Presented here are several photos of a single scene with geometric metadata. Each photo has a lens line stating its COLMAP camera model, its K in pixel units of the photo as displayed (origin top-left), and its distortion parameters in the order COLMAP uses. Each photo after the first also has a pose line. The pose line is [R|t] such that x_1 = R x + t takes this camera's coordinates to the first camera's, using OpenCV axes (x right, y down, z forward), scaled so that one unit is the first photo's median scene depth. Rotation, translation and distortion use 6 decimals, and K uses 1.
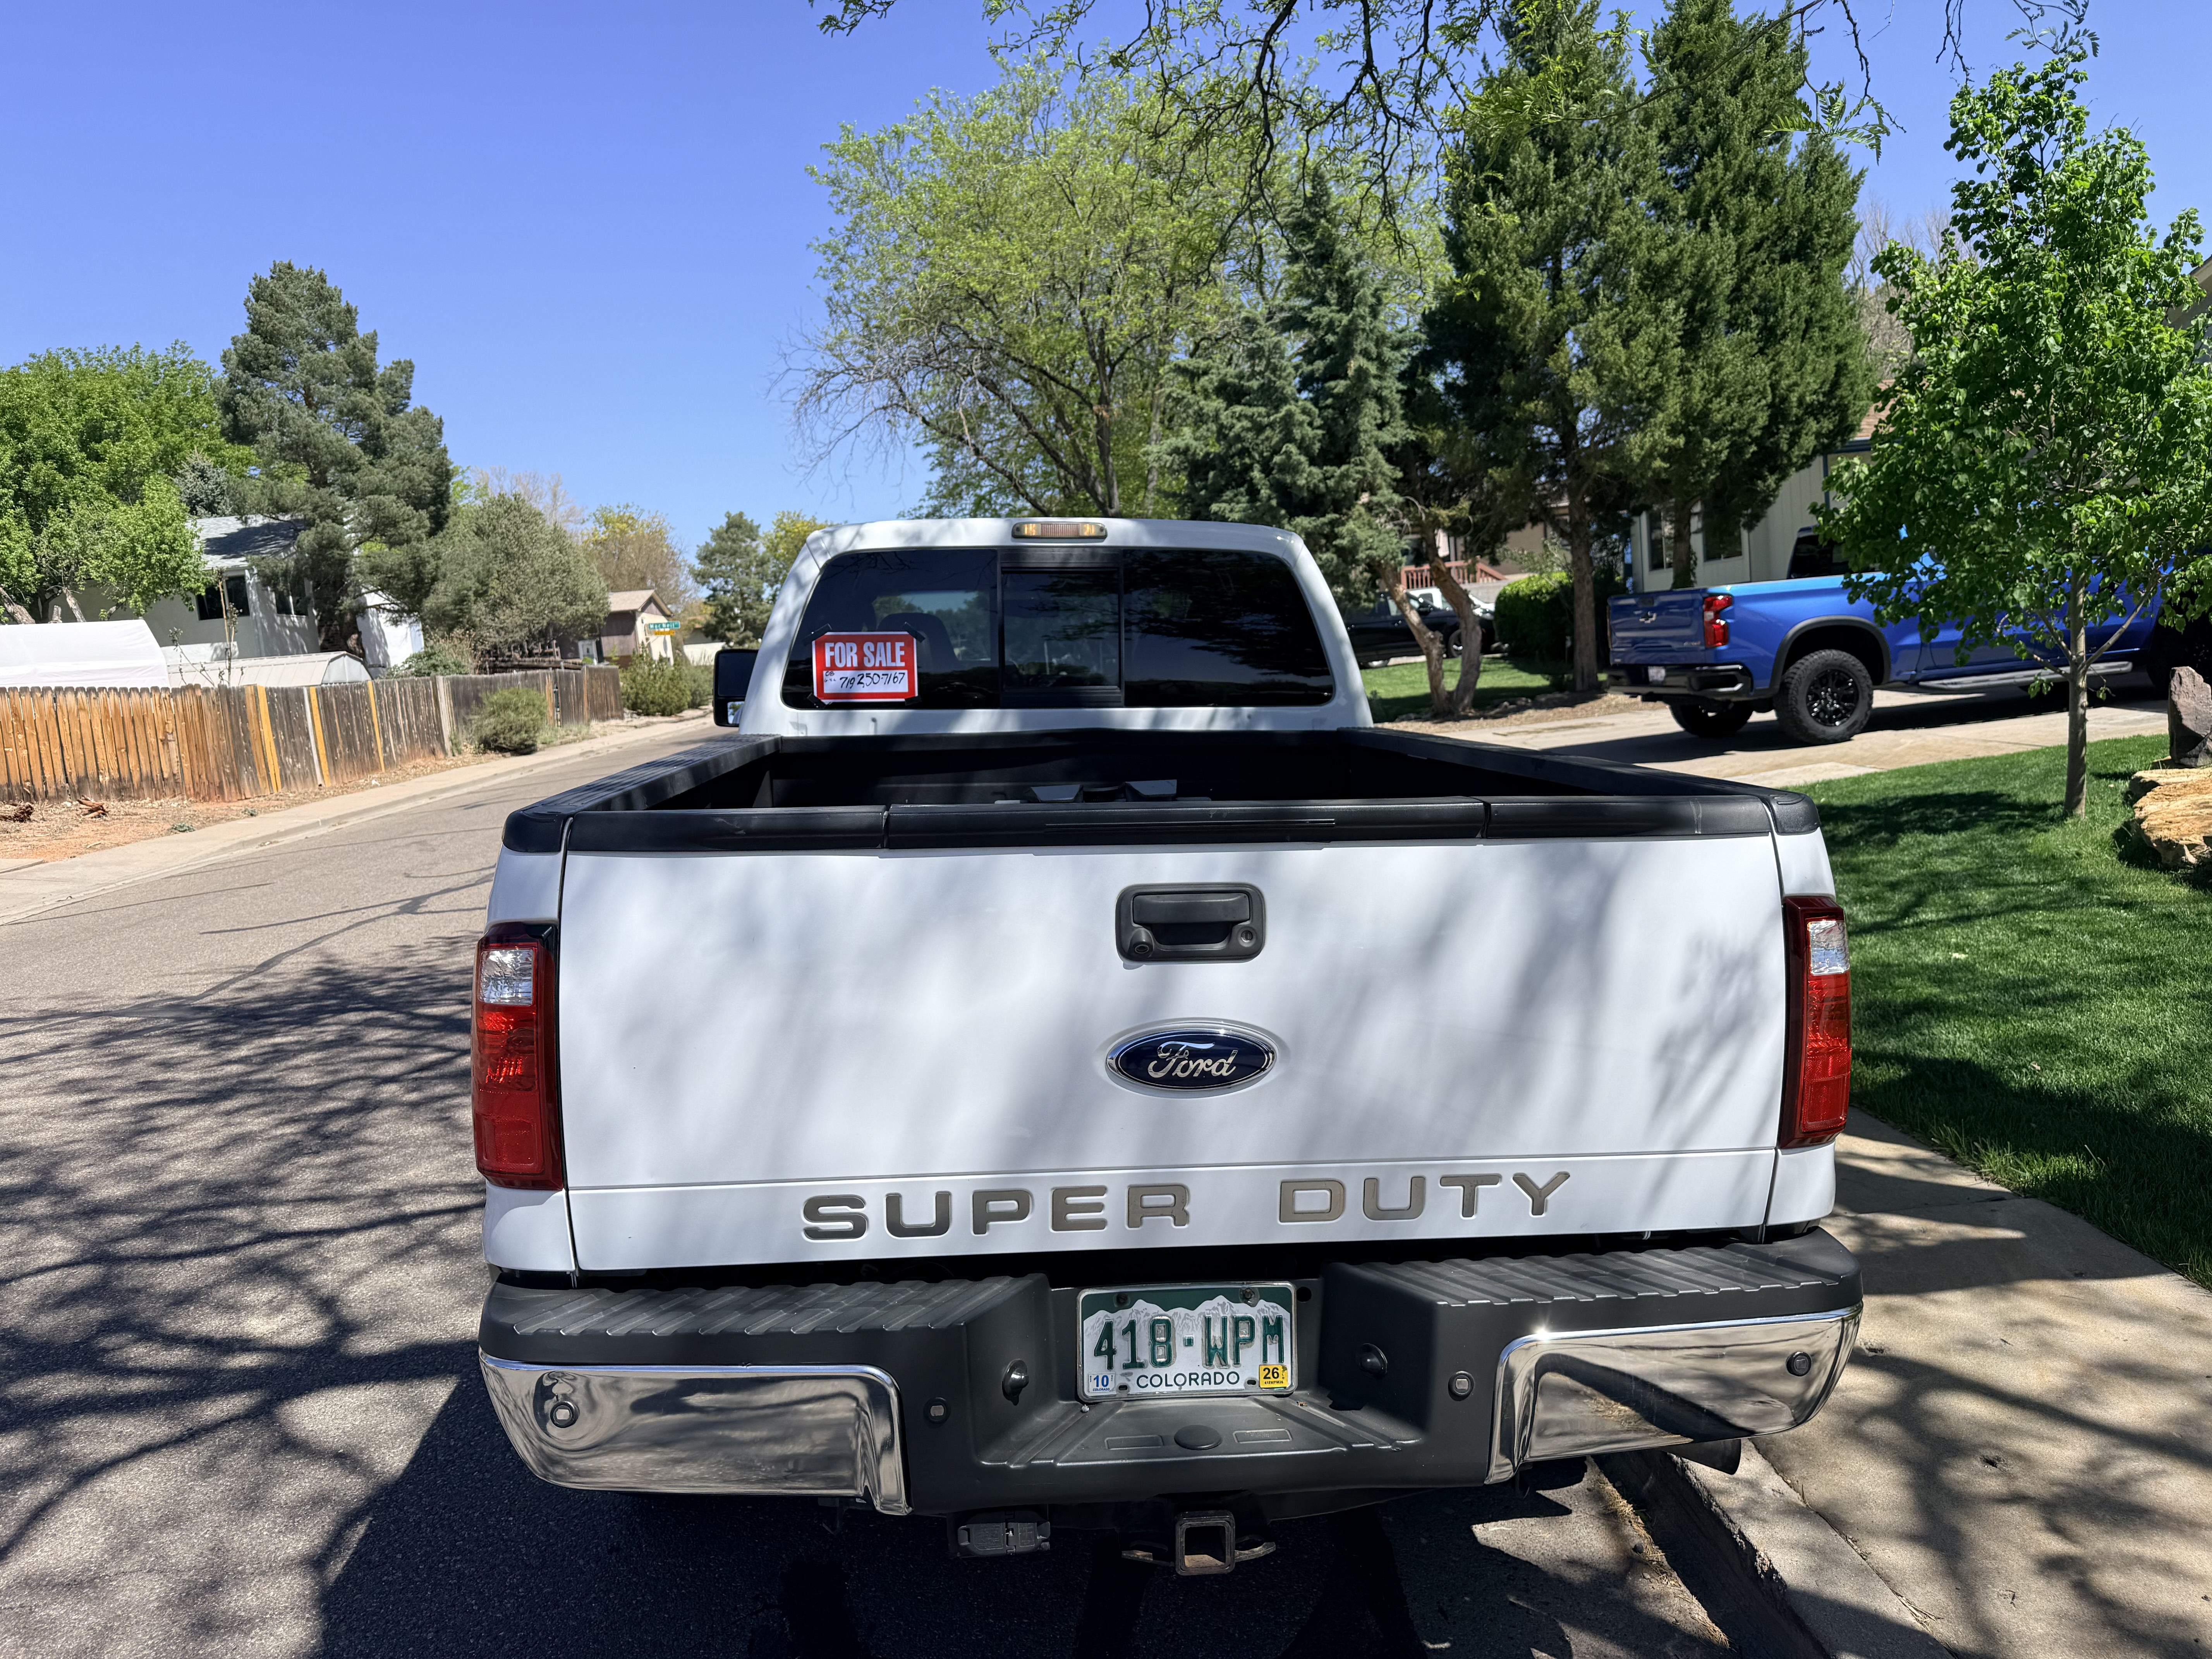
lens RADIAL K [[1573.5, 0, 1095.7], [0, 1573.5, 820.9], [0, 0, 1]] dist [0.021745, -0.022060]
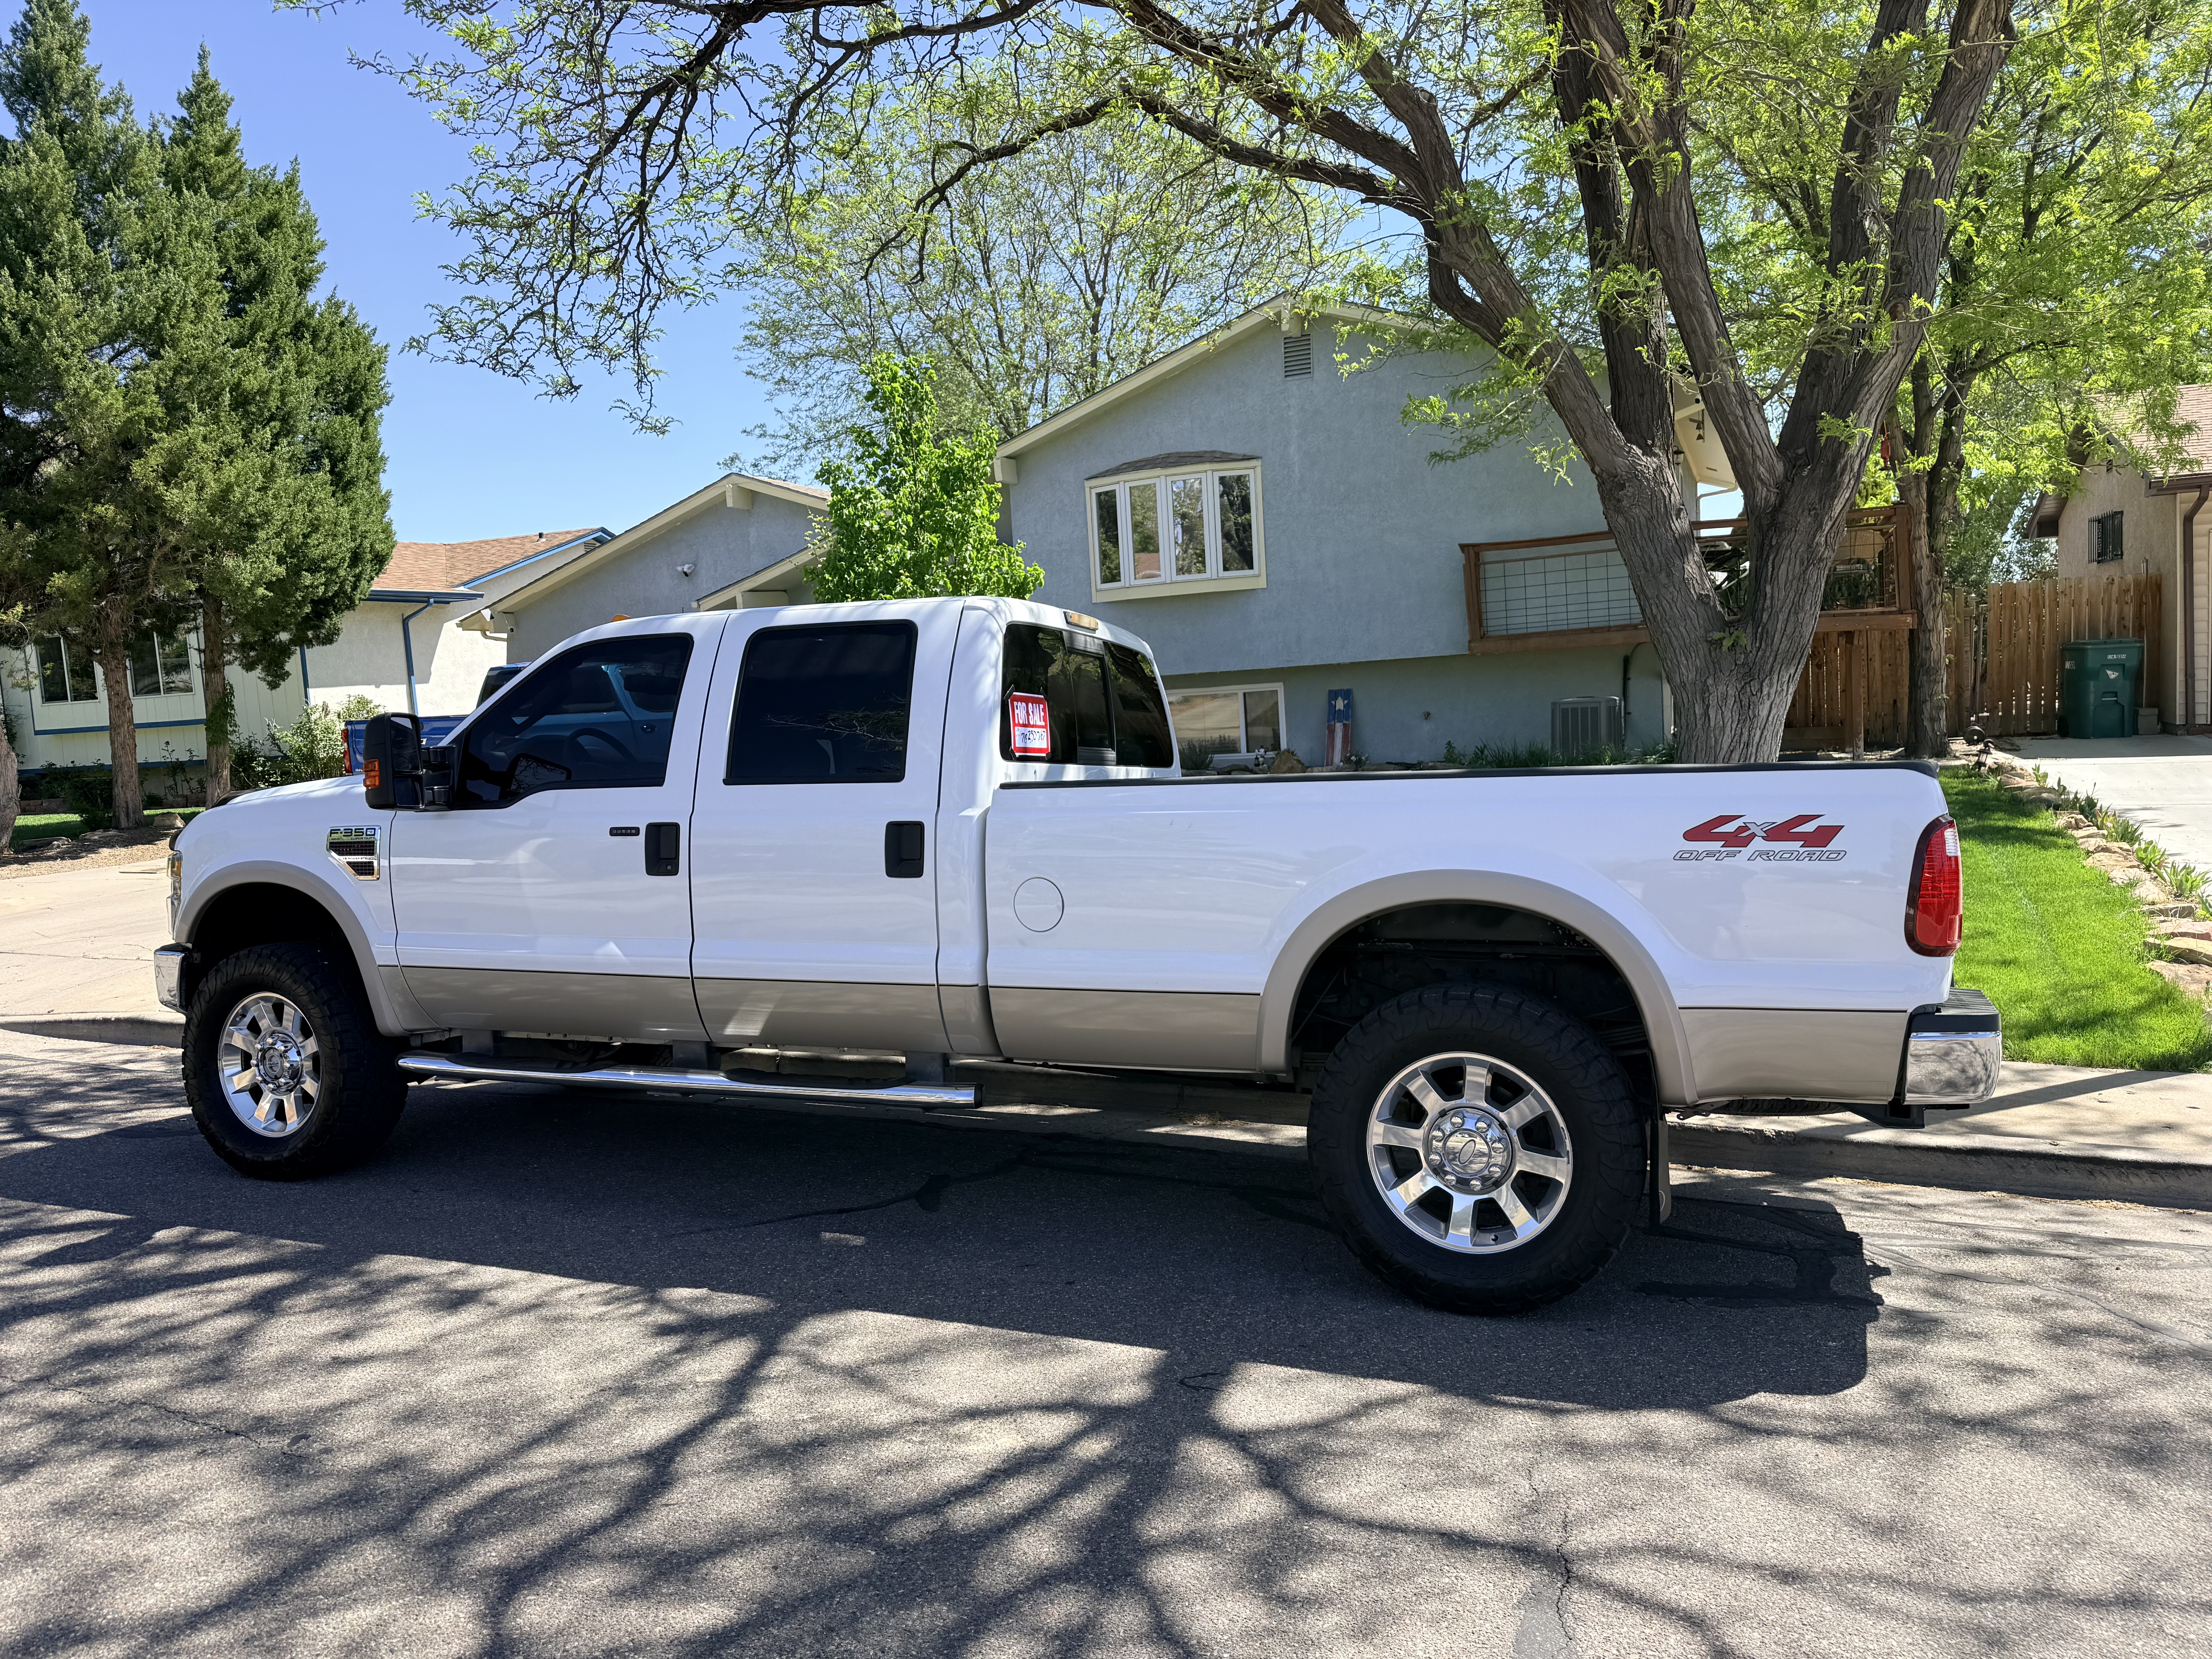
lens RADIAL K [[1573.5, 0, 1091.0], [0, 1573.5, 837.7], [0, 0, 1]] dist [0.021745, -0.022060]
pose [[0.447103, -0.021922, 0.894214, -0.505715], [0.101987, 0.994430, -0.026614, 0.006748], [-0.888649, 0.103098, 0.446848, 0.212465]]
